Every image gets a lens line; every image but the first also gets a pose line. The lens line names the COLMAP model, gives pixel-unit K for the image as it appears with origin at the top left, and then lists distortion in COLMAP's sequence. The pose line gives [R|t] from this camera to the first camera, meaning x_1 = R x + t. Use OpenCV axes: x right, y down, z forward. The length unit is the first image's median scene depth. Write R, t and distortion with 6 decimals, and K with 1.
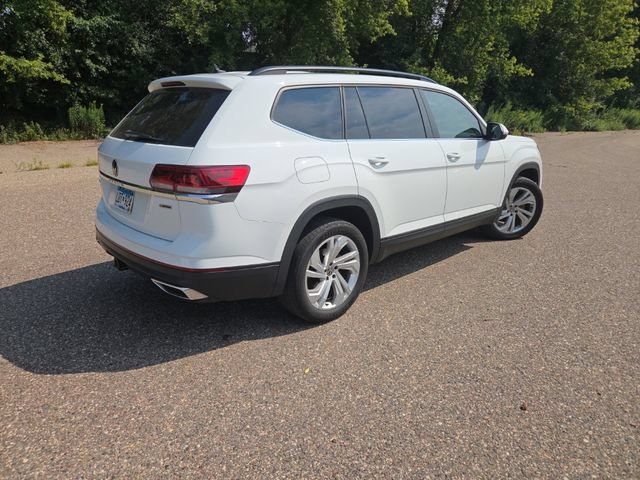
lens RADIAL K [[427.5, 0, 316.8], [0, 427.5, 230.3], [0, 0, 1]] dist [0.072626, -0.055310]
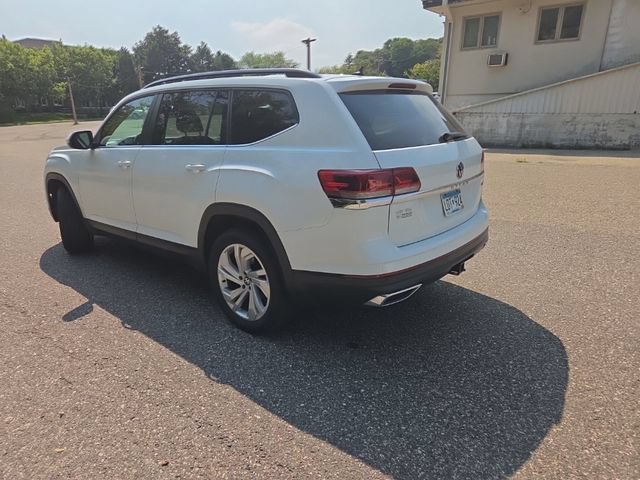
lens RADIAL K [[427.5, 0, 314.5], [0, 427.5, 236.8], [0, 0, 1]] dist [0.072626, -0.055310]
pose [[-0.127549, -0.271430, 0.953969, -0.944915], [0.289820, 0.909647, 0.297569, -0.265676], [-0.948544, 0.314434, -0.037359, 0.942558]]
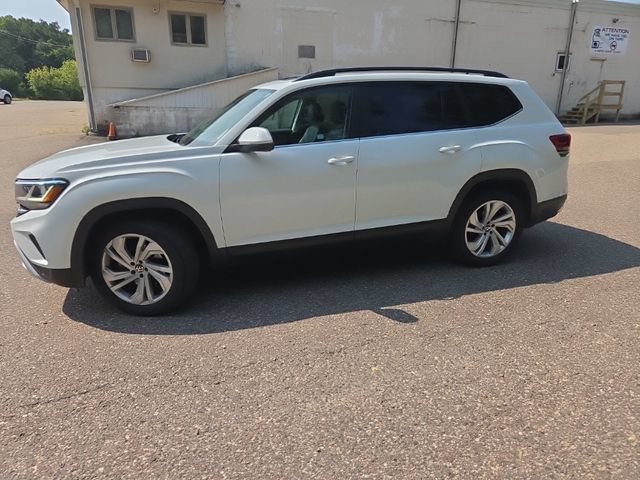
lens RADIAL K [[427.5, 0, 312.5], [0, 427.5, 239.2], [0, 0, 1]] dist [0.072626, -0.055310]
pose [[-0.911763, -0.115569, 0.394121, -0.297474], [0.124050, 0.837291, 0.532499, -0.561160], [-0.391534, 0.534404, -0.749075, 1.933418]]
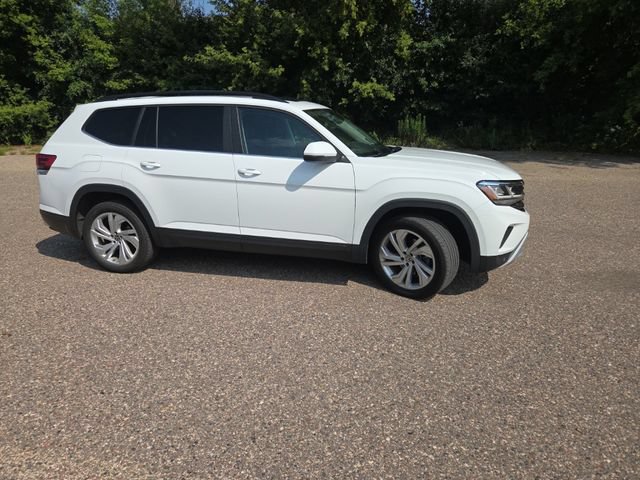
lens RADIAL K [[427.5, 0, 314.0], [0, 427.5, 245.1], [0, 0, 1]] dist [0.072626, -0.055310]
pose [[0.559707, 0.230933, -0.795863, 1.128716], [-0.221788, 0.967096, 0.124641, -0.150210], [0.798460, 0.106751, 0.592509, 0.490858]]
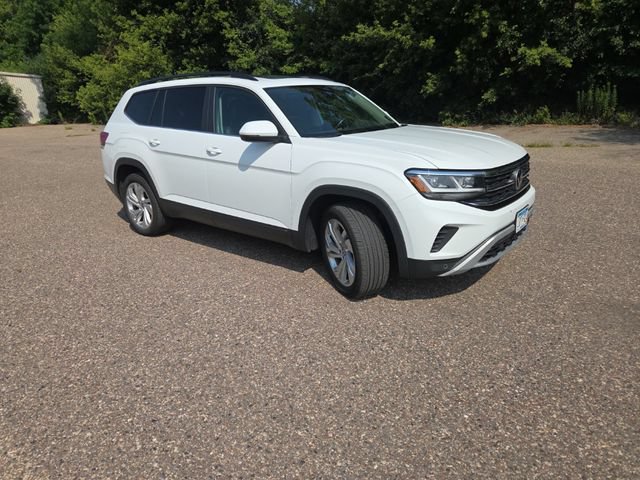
lens RADIAL K [[427.5, 0, 315.3], [0, 427.5, 244.1], [0, 0, 1]] dist [0.072626, -0.055310]
pose [[0.154737, 0.309134, -0.938346, 1.280082], [-0.241224, 0.932861, 0.267548, -0.272227], [0.958054, 0.184952, 0.218919, 0.950468]]
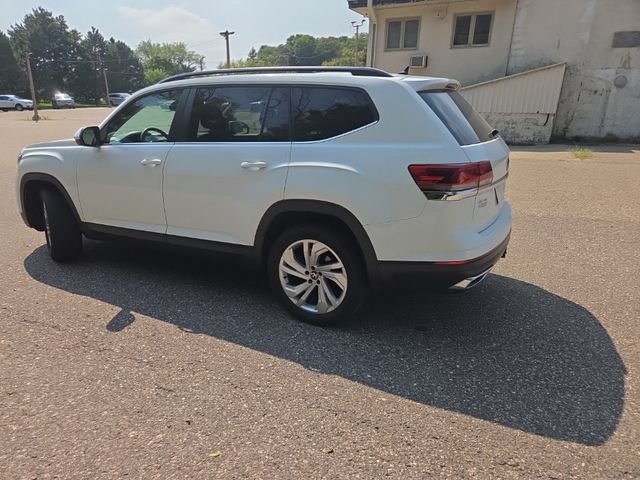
lens RADIAL K [[427.5, 0, 313.8], [0, 427.5, 240.4], [0, 0, 1]] dist [0.072626, -0.055310]
pose [[-0.332965, -0.276088, 0.901615, -0.909721], [0.263643, 0.890782, 0.370134, -0.341844], [-0.905332, 0.360946, -0.223811, 1.187562]]
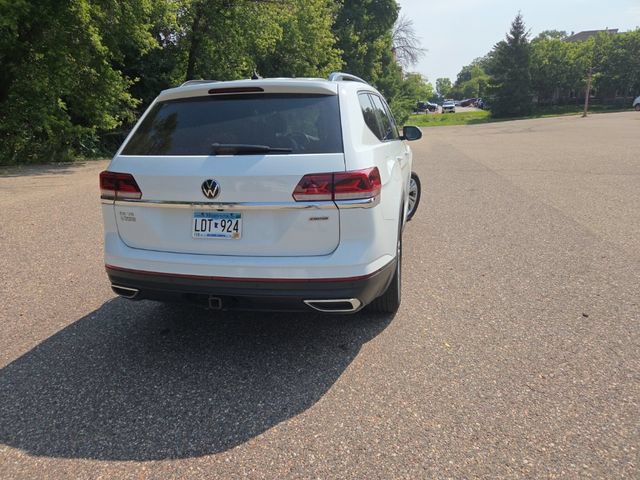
lens RADIAL K [[427.5, 0, 314.7], [0, 427.5, 236.9], [0, 0, 1]] dist [0.072626, -0.055310]
pose [[0.827013, -0.174248, 0.534496, -0.512251], [0.186384, 0.981964, 0.031737, -0.028218], [-0.530387, 0.073374, 0.844575, 0.132700]]
